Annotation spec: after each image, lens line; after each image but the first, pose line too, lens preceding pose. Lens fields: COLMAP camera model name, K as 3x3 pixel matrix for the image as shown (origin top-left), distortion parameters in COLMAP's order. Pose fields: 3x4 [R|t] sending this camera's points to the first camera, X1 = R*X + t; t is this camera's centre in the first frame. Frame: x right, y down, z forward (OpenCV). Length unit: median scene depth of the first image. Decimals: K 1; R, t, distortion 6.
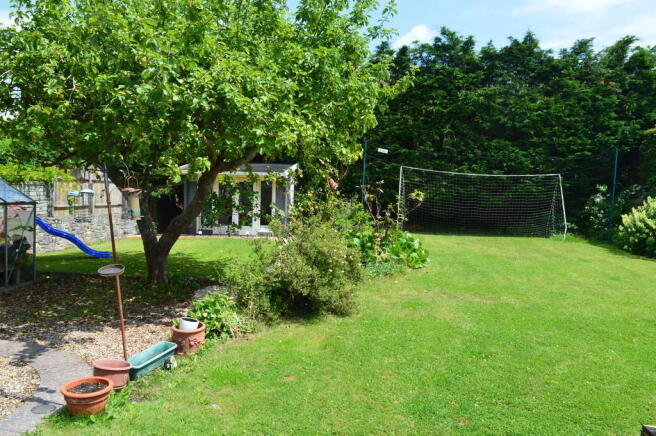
lens RADIAL K [[518.9, 0, 328.0], [0, 518.9, 218.0], [0, 0, 1]] dist [-0.003149, 0.000663]
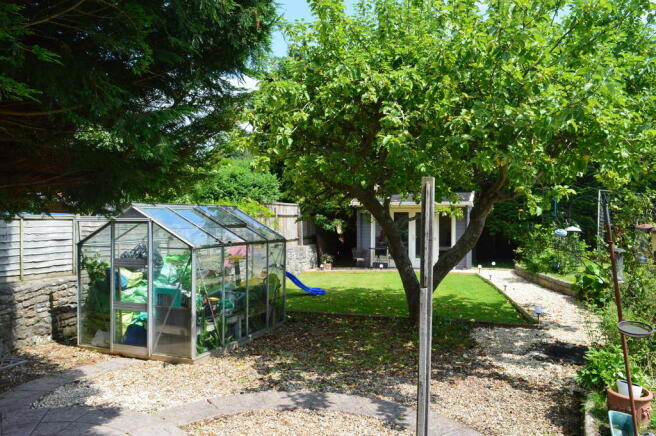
lens RADIAL K [[518.9, 0, 328.0], [0, 518.9, 218.0], [0, 0, 1]] dist [-0.003149, 0.000663]
pose [[0.985216, -0.028449, -0.168940, -0.182171], [0.018869, 0.998136, -0.058044, -0.007184], [0.170276, 0.053998, 0.983916, 0.033351]]
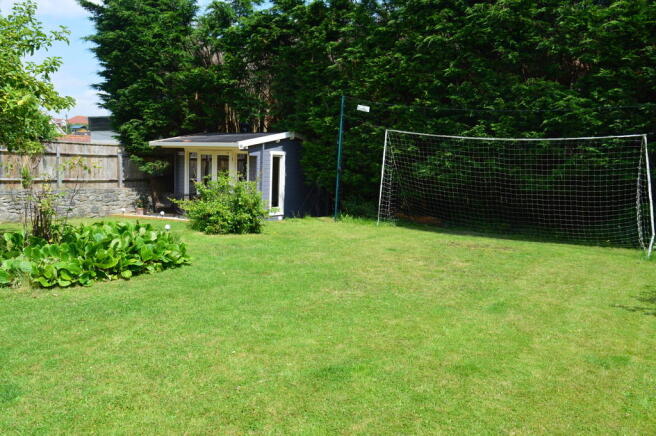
lens RADIAL K [[518.9, 0, 328.0], [0, 518.9, 218.0], [0, 0, 1]] dist [-0.003149, 0.000663]
pose [[0.874733, 0.049176, -0.482105, 0.429068], [-0.031914, 0.998524, 0.043947, -0.011633], [0.483554, -0.023055, 0.875011, 0.378298]]
